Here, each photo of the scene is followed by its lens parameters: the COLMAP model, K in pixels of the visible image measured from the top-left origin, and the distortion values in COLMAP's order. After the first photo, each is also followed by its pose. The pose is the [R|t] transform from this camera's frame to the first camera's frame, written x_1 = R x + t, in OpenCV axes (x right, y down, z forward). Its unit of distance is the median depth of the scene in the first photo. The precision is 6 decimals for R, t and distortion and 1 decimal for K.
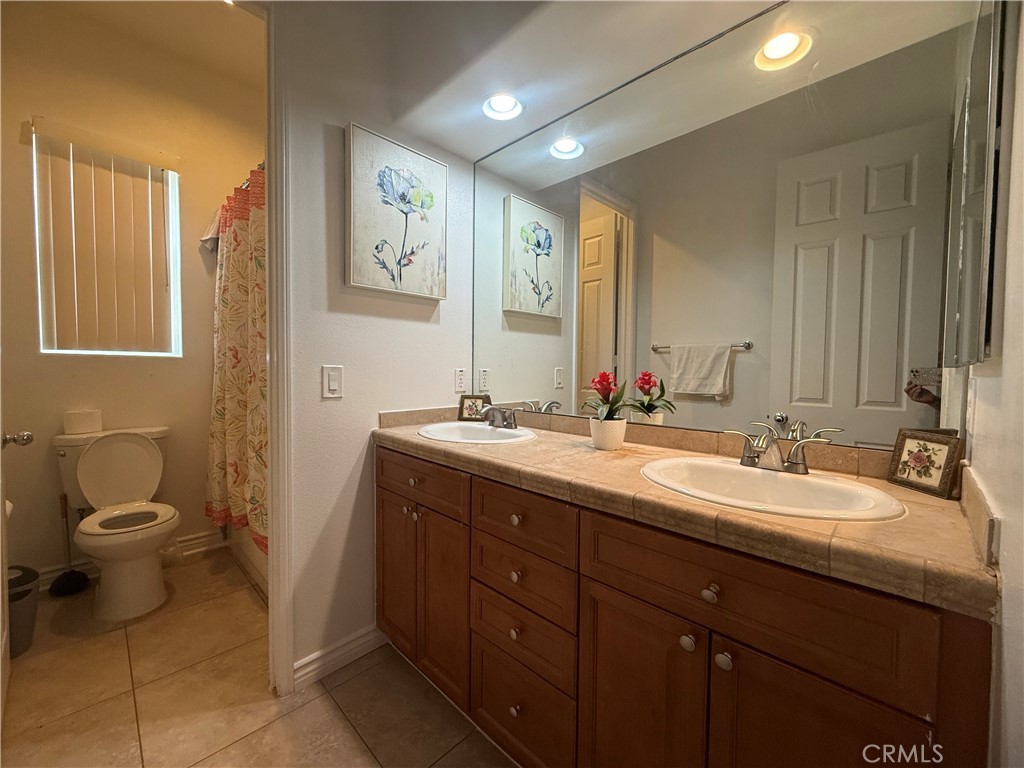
lens RADIAL K [[407.1, 0, 508.3], [0, 407.1, 384.3], [0, 0, 1]] dist [0.000164, -0.000155]
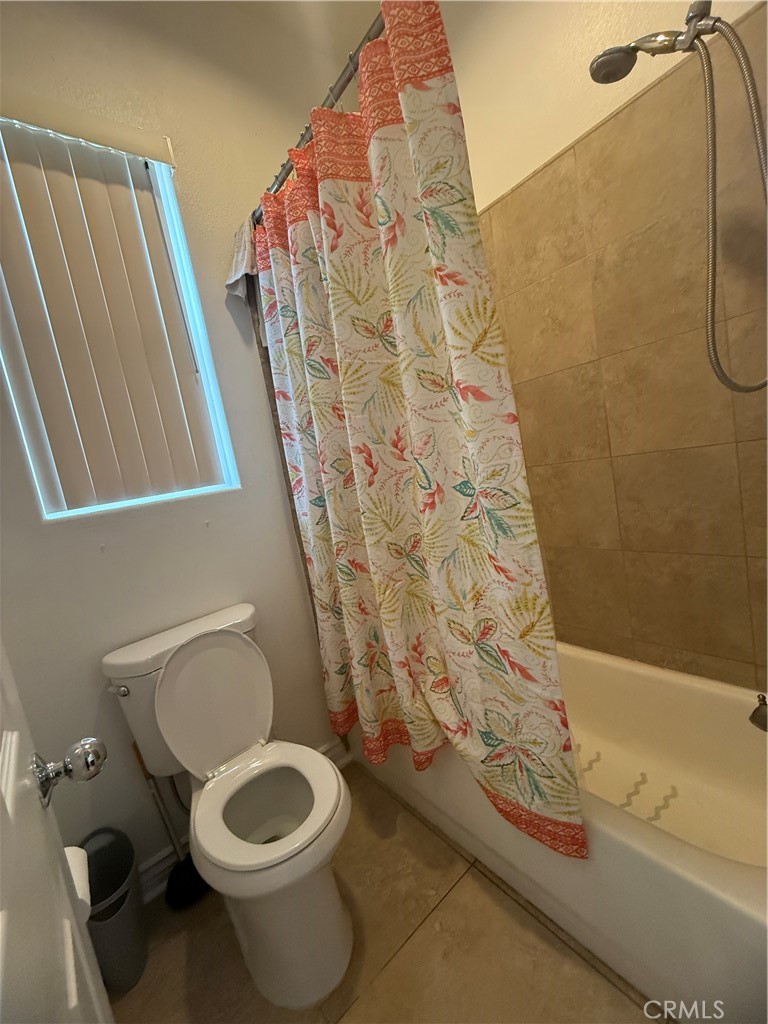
lens RADIAL K [[407.1, 0, 383.8], [0, 407.1, 509.3], [0, 0, 1]] dist [0.000164, -0.000155]
pose [[0.974790, -0.175693, -0.137534, -0.581413], [0.186089, 0.980268, 0.066681, -0.040662], [0.123104, -0.090593, 0.988250, 0.478052]]
